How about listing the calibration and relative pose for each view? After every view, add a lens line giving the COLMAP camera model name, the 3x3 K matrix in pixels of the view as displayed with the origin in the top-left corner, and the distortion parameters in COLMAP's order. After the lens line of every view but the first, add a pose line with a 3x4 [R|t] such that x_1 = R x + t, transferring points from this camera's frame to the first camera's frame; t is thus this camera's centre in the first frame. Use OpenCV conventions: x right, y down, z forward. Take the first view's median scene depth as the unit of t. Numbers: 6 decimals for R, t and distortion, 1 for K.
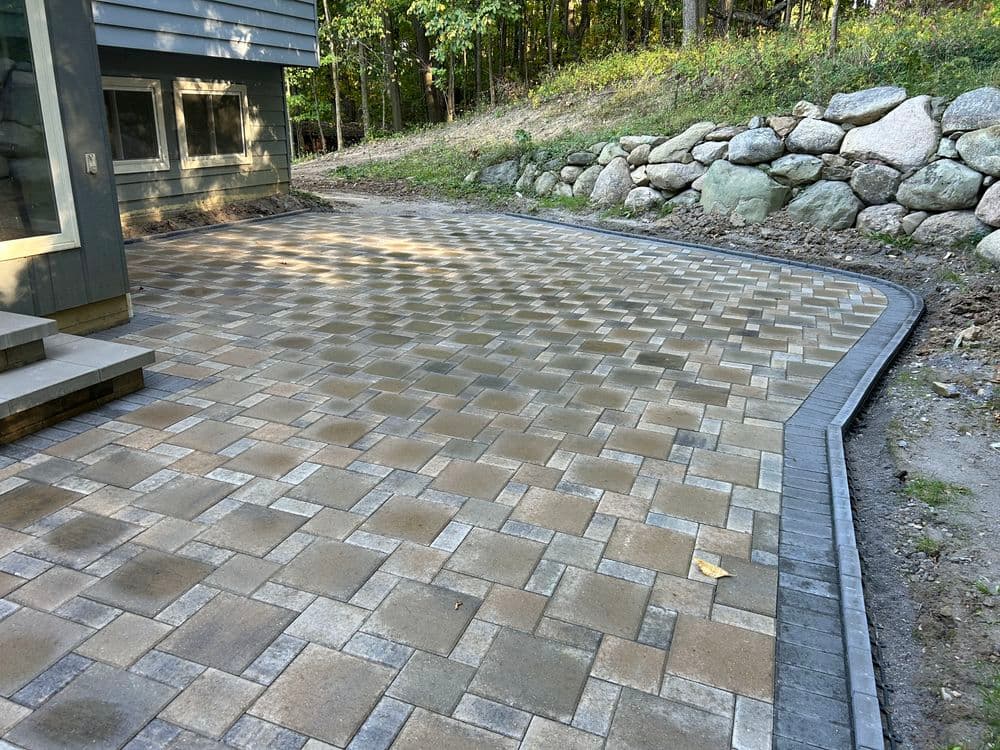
lens RADIAL K [[759.0, 0, 498.1], [0, 759.0, 365.6], [0, 0, 1]] dist [0.064123, -0.072343]
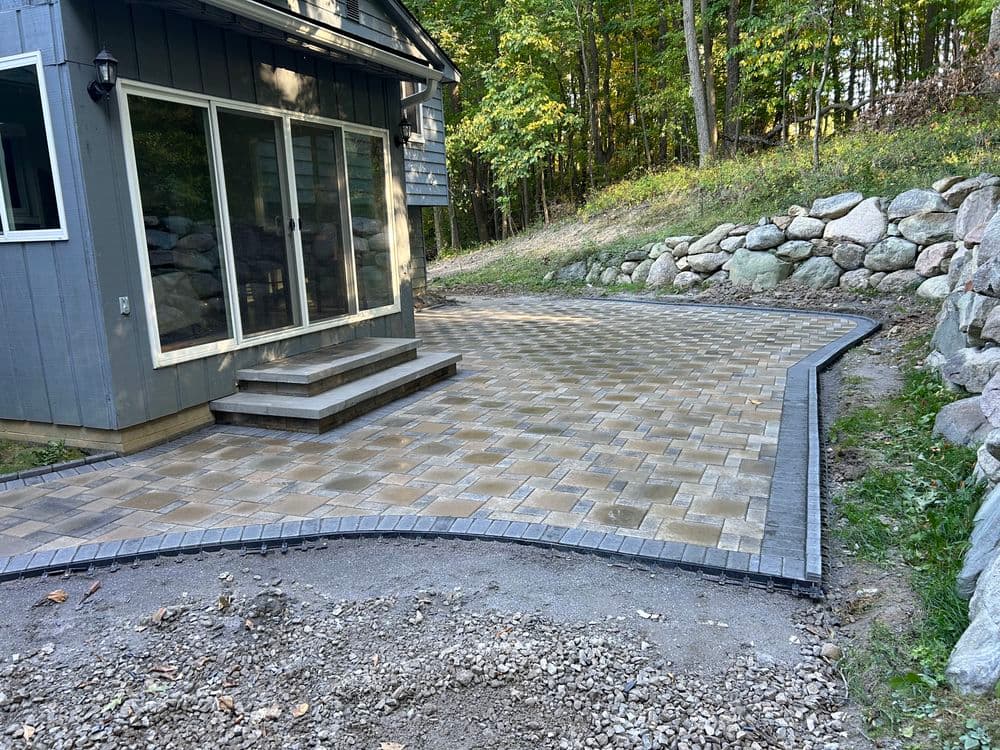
lens RADIAL K [[759.0, 0, 500.8], [0, 759.0, 370.8], [0, 0, 1]] dist [0.064123, -0.072343]
pose [[0.997591, -0.059879, -0.035014, -0.130815], [0.054606, 0.989216, -0.135902, 0.137719], [0.042774, 0.133663, 0.990103, -0.435988]]
